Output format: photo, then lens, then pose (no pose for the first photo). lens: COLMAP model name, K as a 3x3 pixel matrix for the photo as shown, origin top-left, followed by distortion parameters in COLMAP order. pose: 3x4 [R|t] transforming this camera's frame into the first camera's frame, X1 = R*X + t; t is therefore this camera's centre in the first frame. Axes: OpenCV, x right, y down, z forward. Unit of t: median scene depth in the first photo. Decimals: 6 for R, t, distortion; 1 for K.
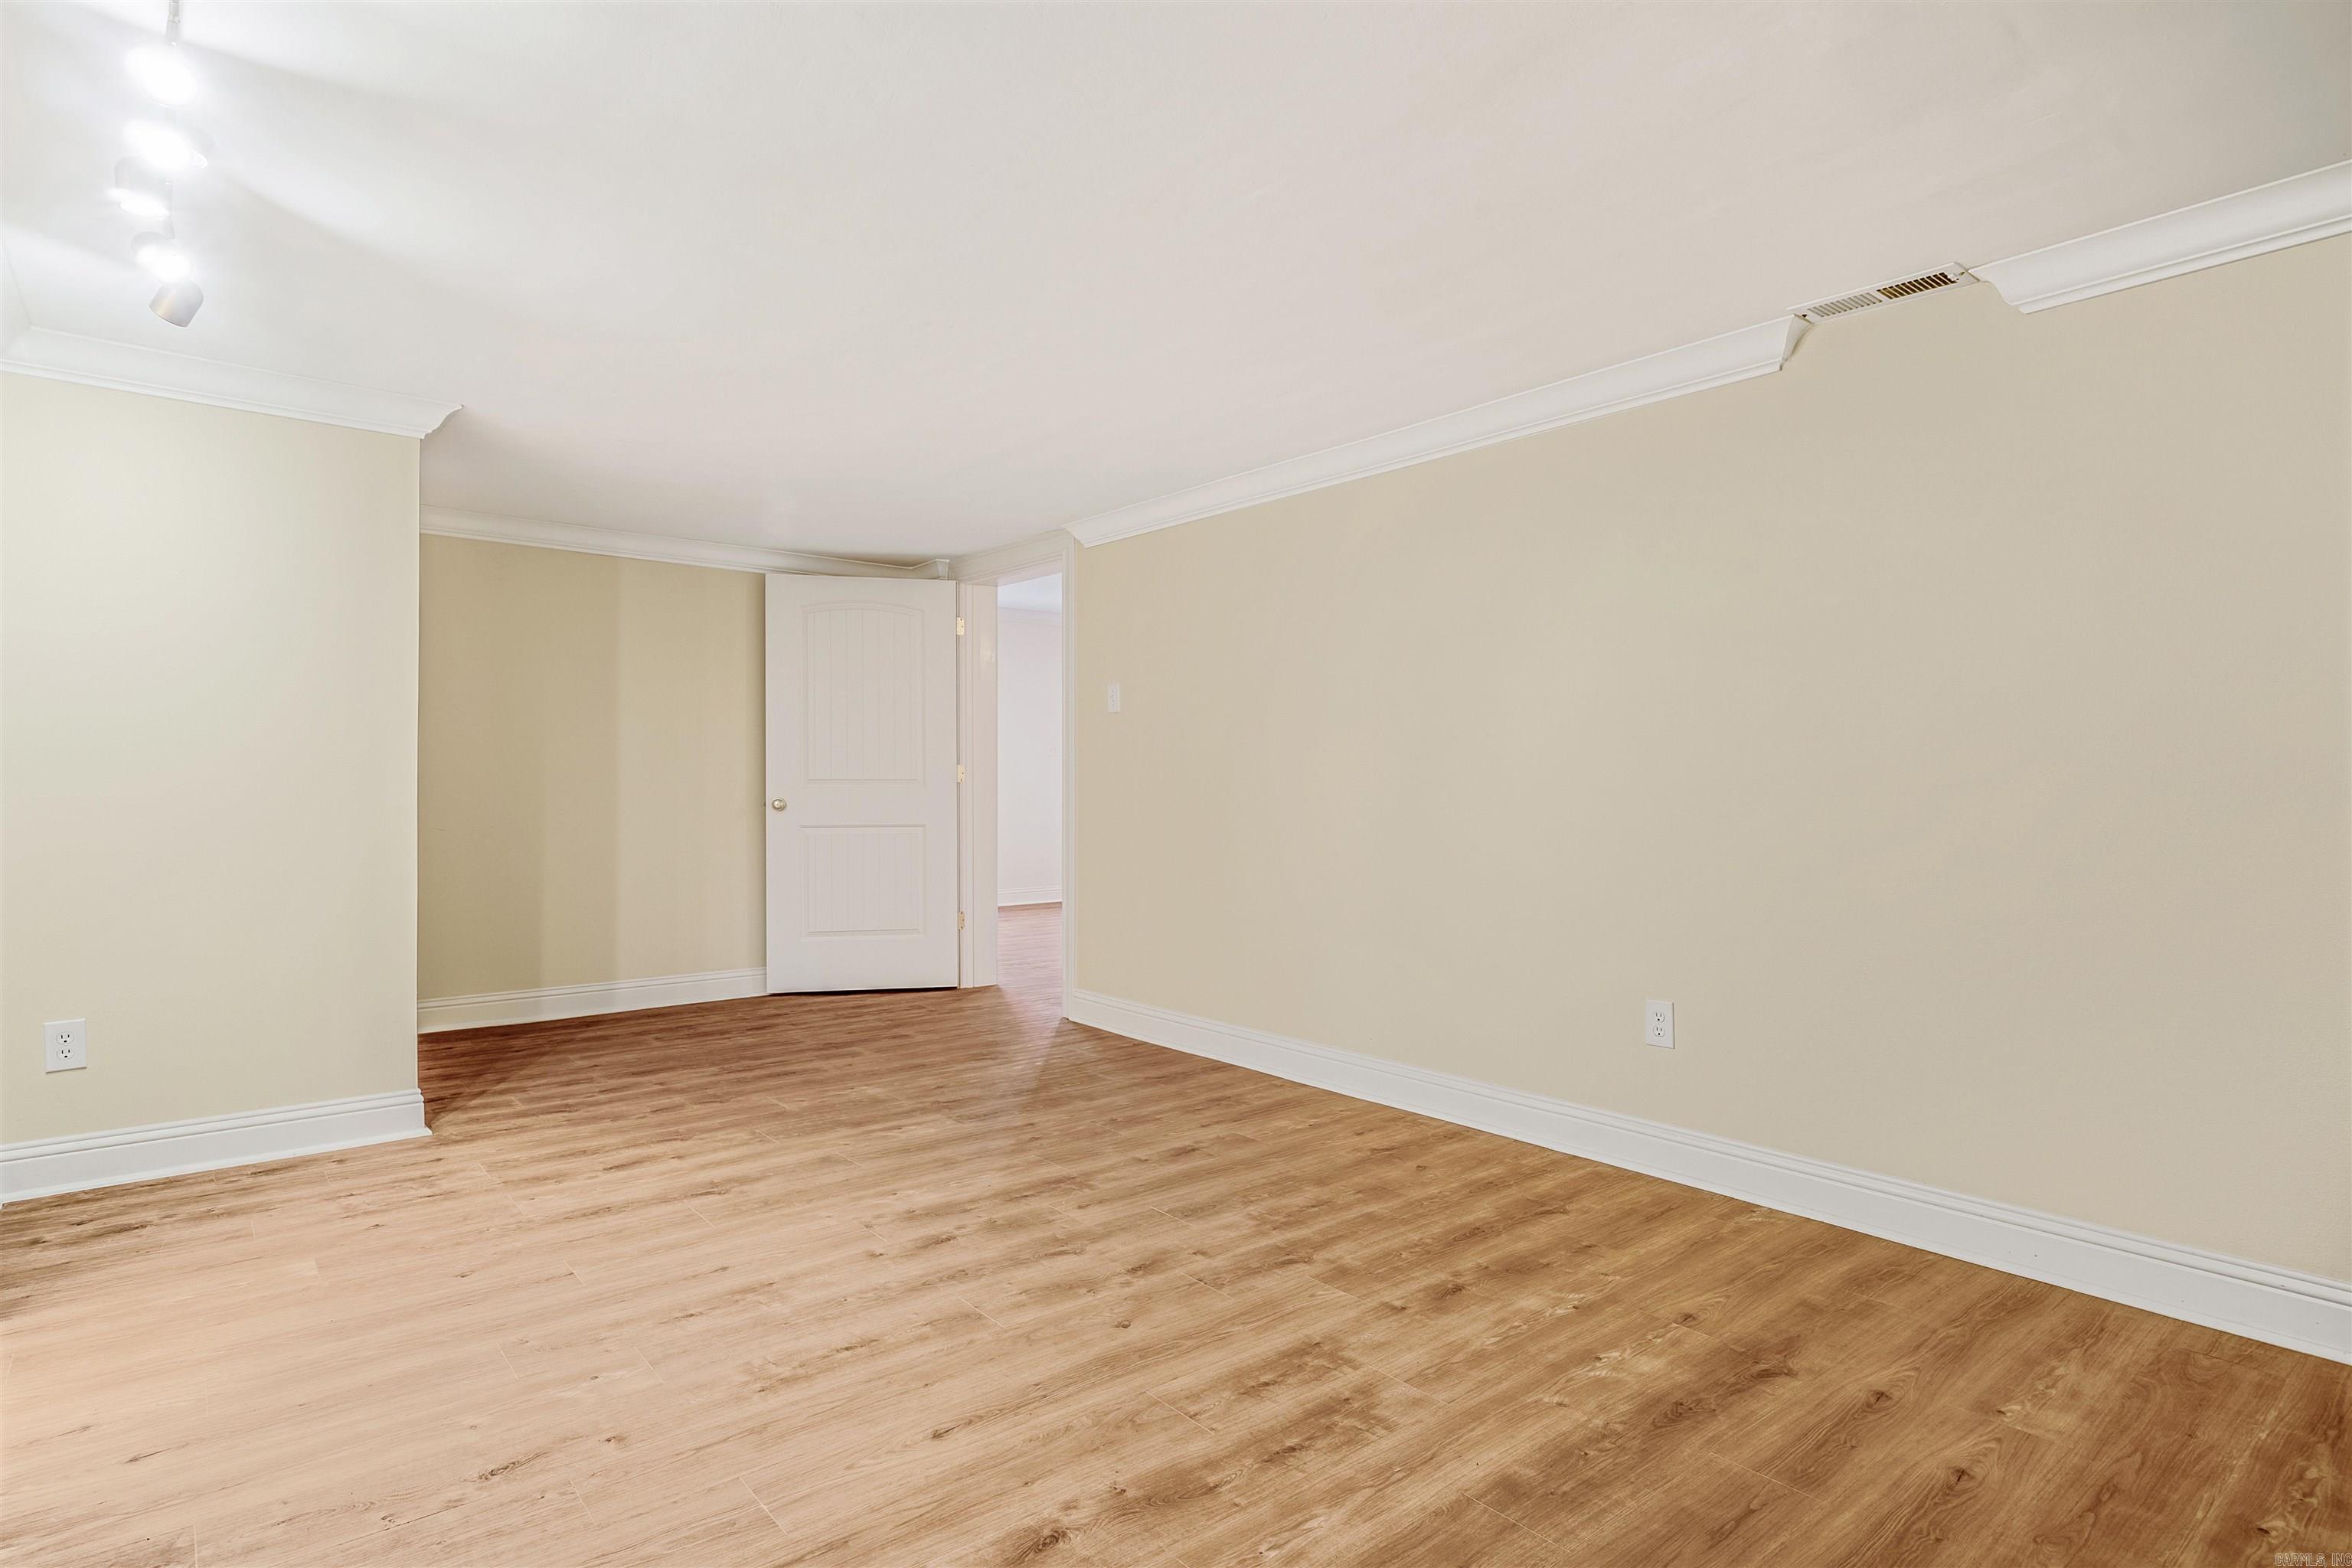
lens RADIAL K [[1245.2, 0, 1174.8], [0, 1245.2, 771.0], [0, 0, 1]] dist [-0.001487, -0.001459]
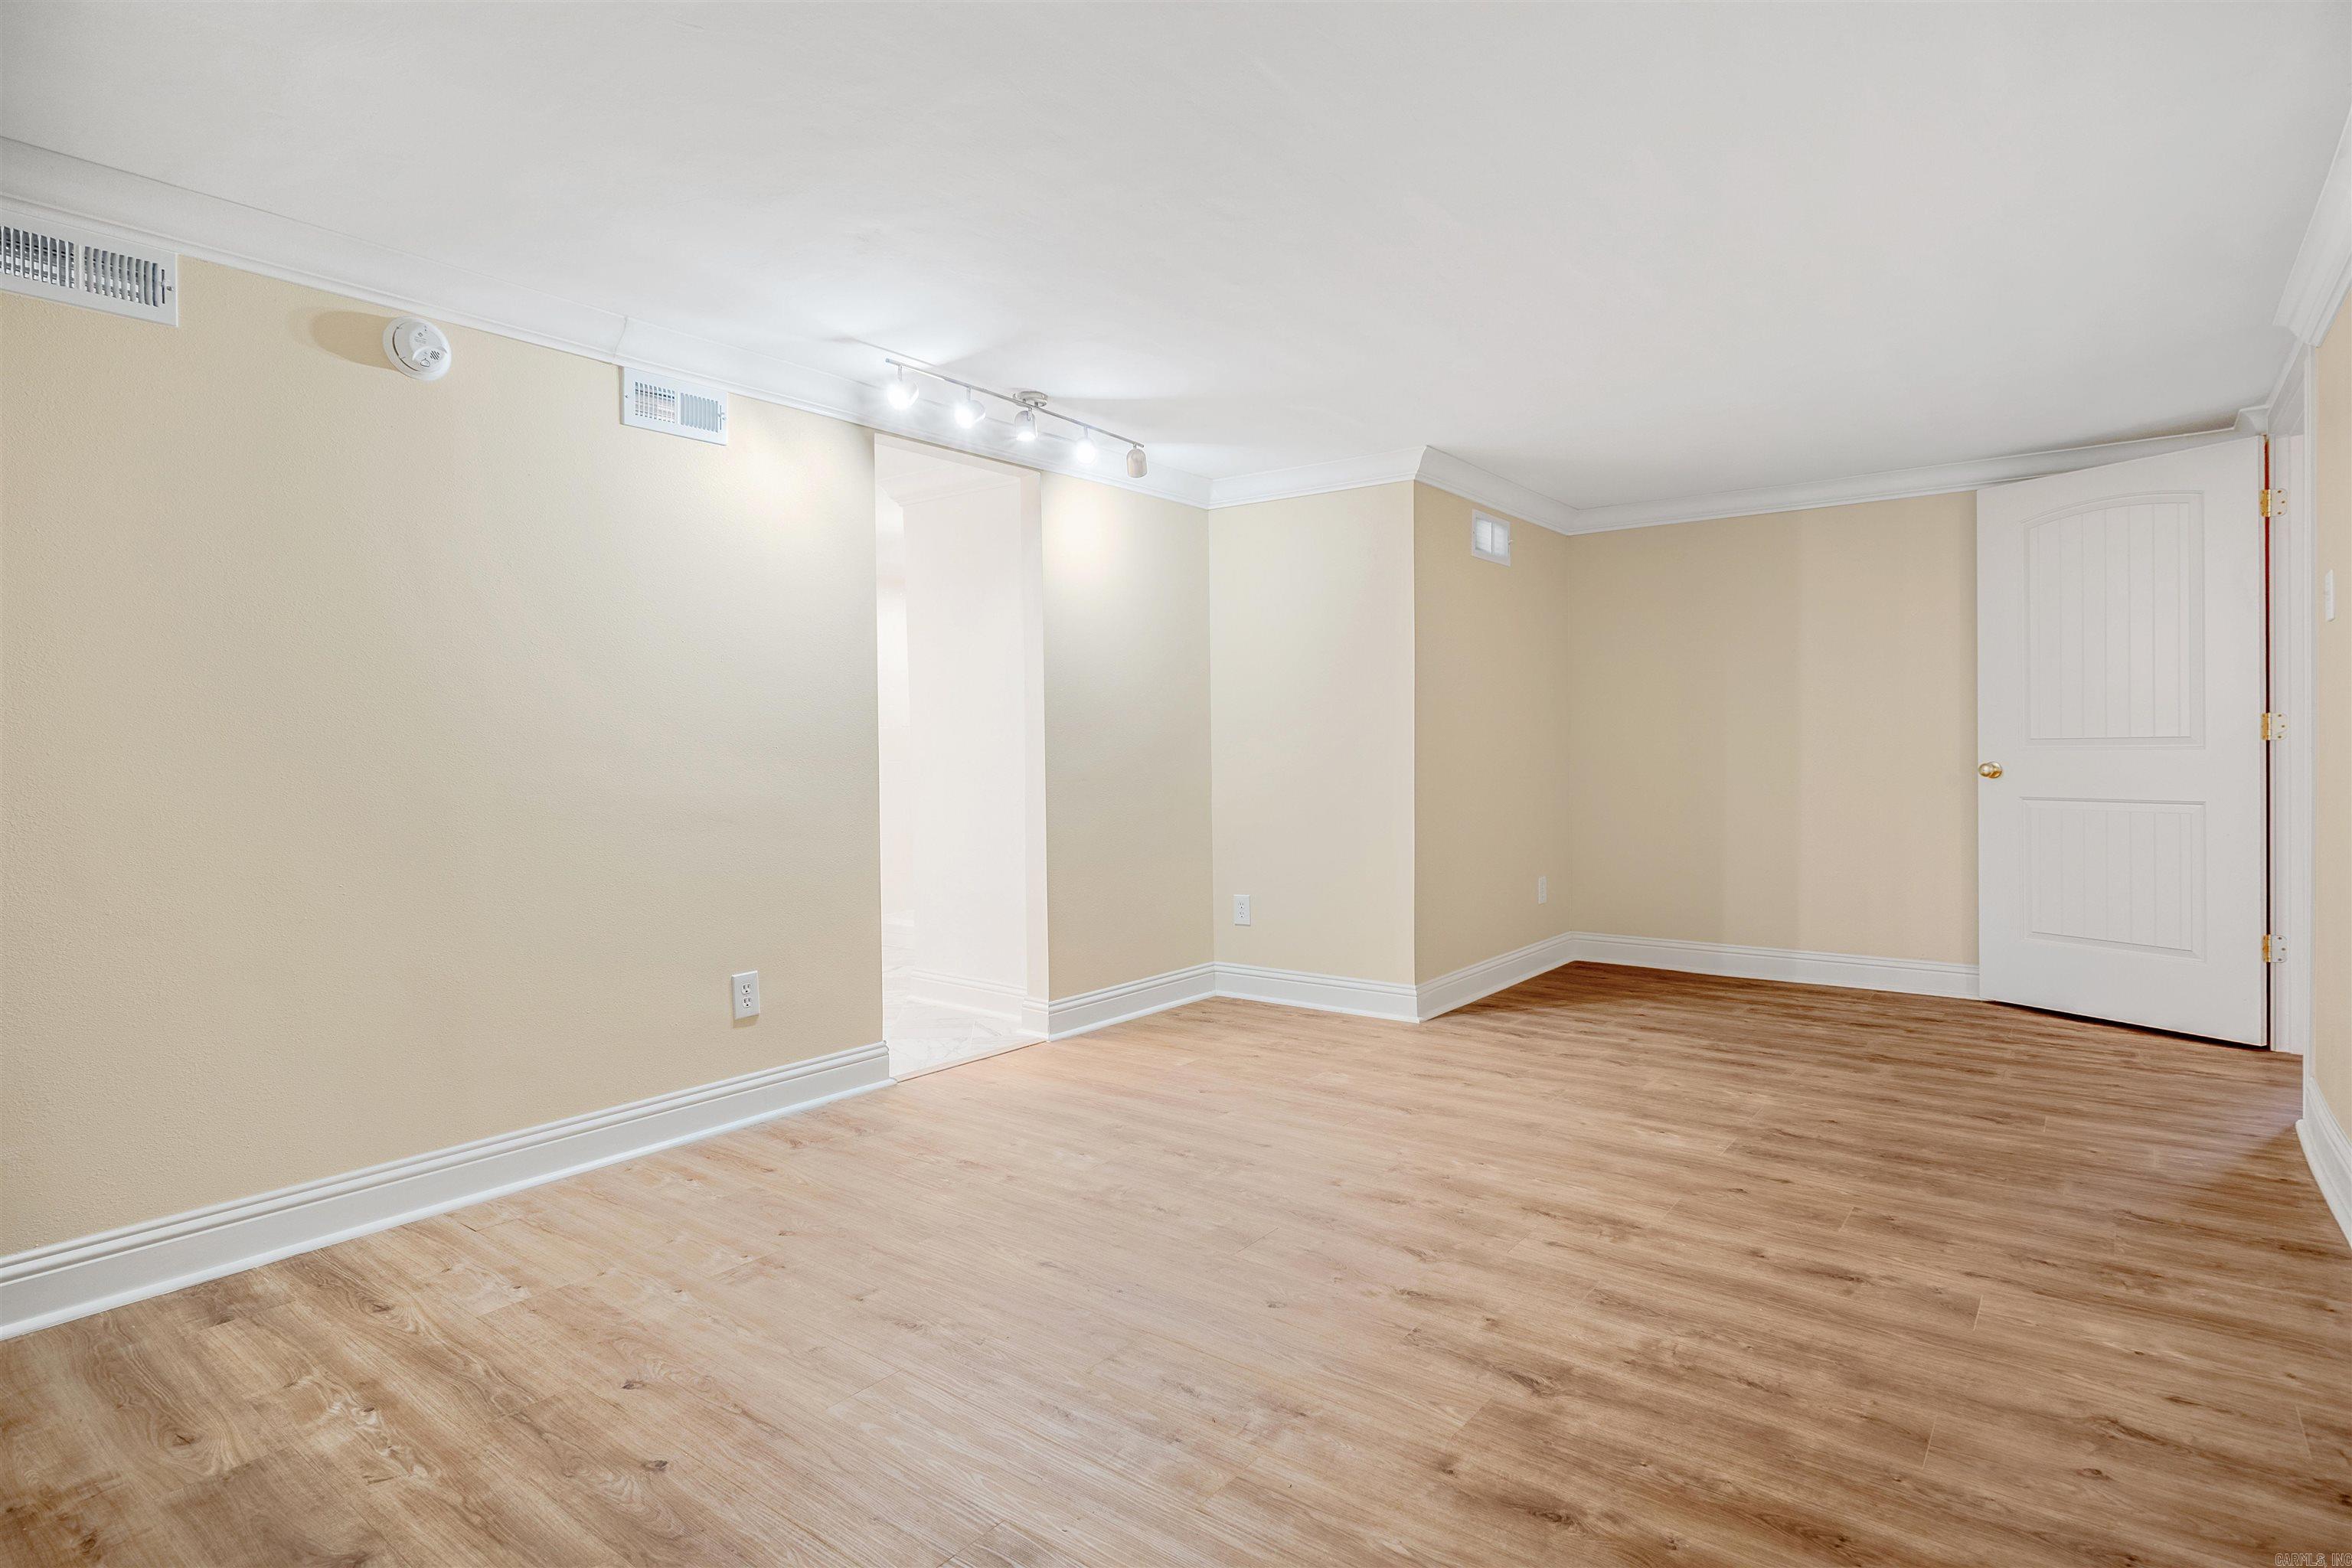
lens RADIAL K [[1245.2, 0, 1173.9], [0, 1245.2, 792.7], [0, 0, 1]] dist [-0.001487, -0.001459]
pose [[0.194623, 0.028577, -0.980462, 0.693052], [0.017907, 0.999305, 0.032681, 0.009184], [0.980715, -0.023918, 0.193976, 0.581739]]
